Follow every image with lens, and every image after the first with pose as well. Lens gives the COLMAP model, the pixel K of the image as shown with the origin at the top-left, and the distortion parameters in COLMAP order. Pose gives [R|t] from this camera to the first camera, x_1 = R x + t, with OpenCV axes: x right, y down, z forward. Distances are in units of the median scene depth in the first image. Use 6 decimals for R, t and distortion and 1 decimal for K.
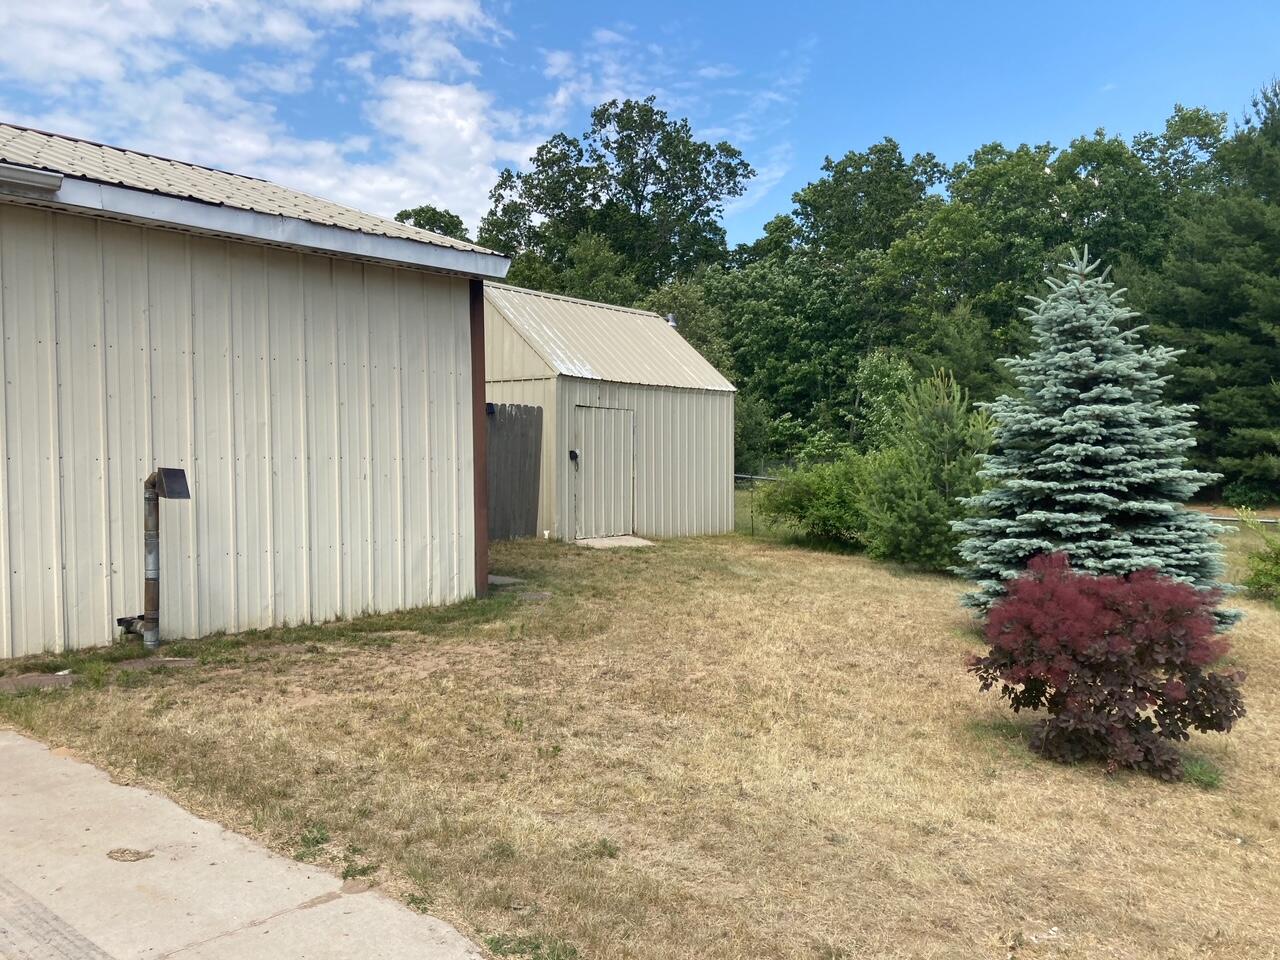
lens RADIAL K [[1030.9, 0, 641.5], [0, 1030.9, 466.9], [0, 0, 1]] dist [0.000477, -0.010863]
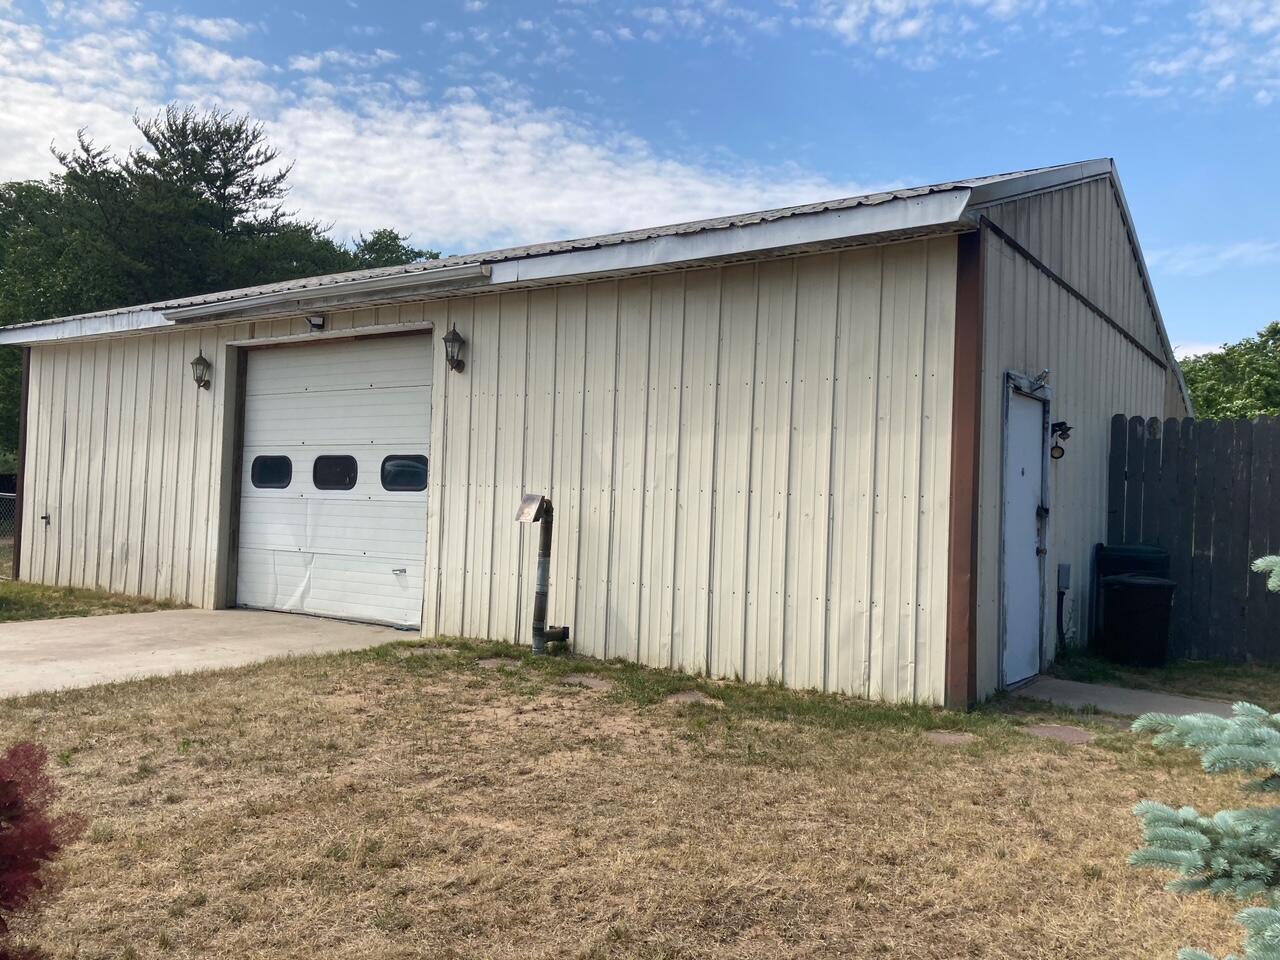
lens RADIAL K [[1030.9, 0, 641.5], [0, 1030.9, 466.9], [0, 0, 1]] dist [0.000477, -0.010863]
pose [[0.085447, -0.004413, -0.996333, 0.568653], [-0.024399, 0.999681, -0.006520, -0.022432], [0.996044, 0.024866, 0.085313, 0.858801]]
